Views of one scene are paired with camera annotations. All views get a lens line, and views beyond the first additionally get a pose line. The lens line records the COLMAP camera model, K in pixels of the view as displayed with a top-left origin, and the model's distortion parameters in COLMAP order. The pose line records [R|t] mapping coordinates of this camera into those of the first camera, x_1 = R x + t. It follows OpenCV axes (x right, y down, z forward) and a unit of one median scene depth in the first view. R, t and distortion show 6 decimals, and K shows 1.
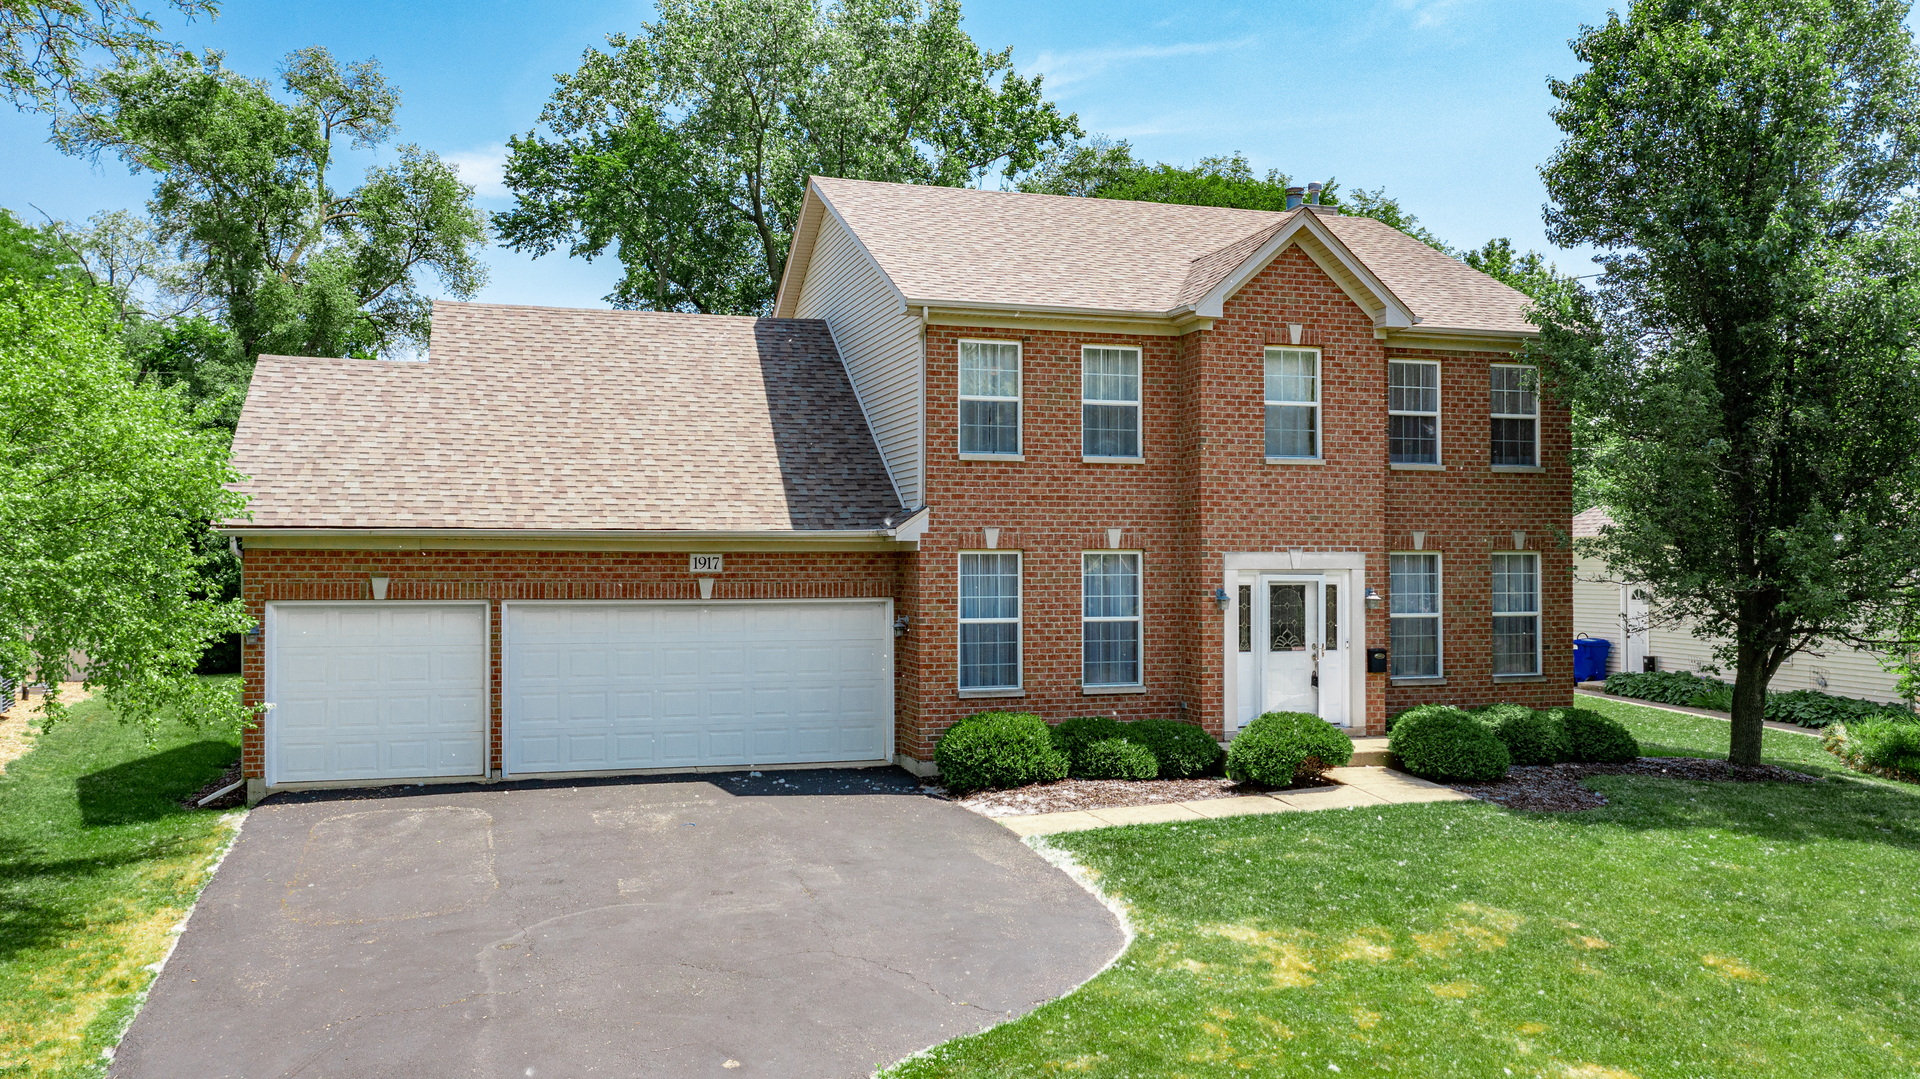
lens RADIAL K [[1610.7, 0, 1014.8], [0, 1610.7, 524.0], [0, 0, 1]] dist [0.007917, -0.010233]
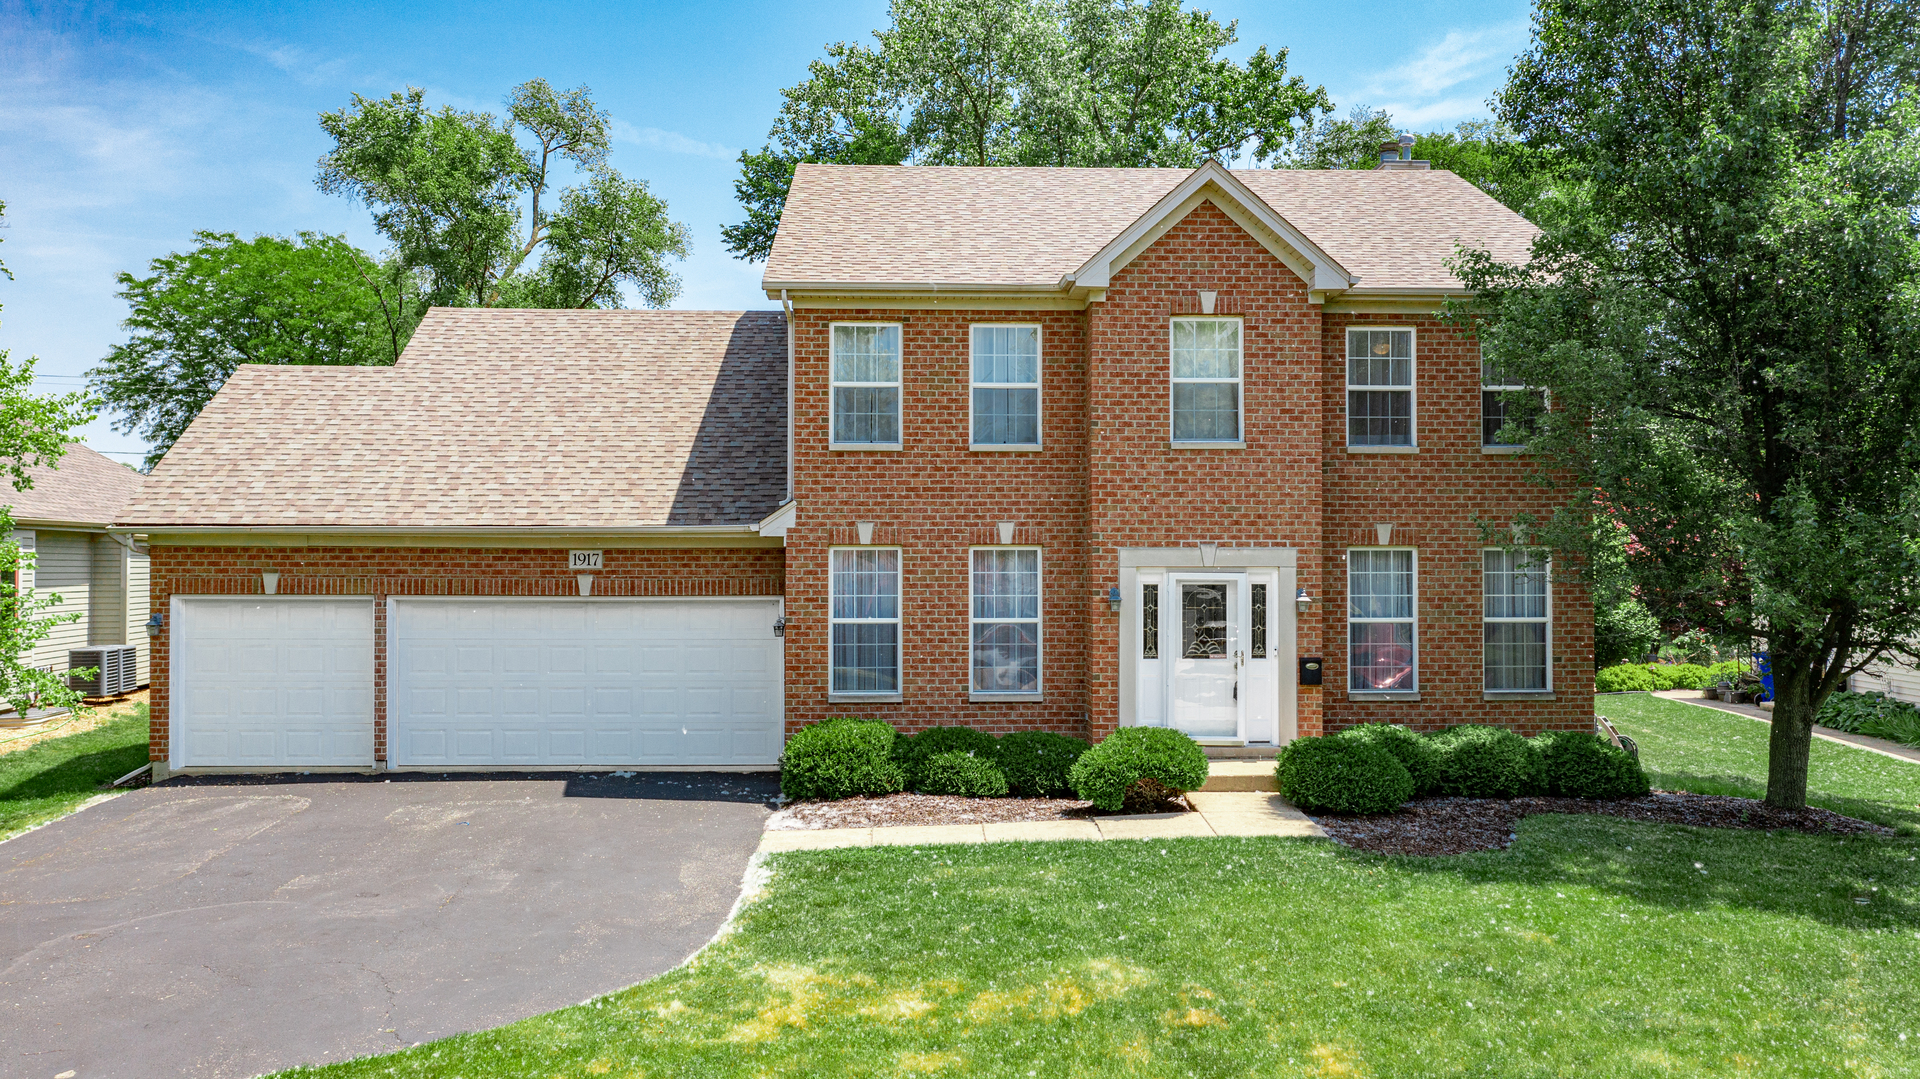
lens RADIAL K [[1610.7, 0, 967.4], [0, 1610.7, 528.7], [0, 0, 1]] dist [0.007917, -0.010233]
pose [[0.961383, -0.005126, -0.275166, 0.292796], [0.005713, 0.999983, 0.001333, 0.005171], [0.275154, -0.002854, 0.961396, 0.109527]]
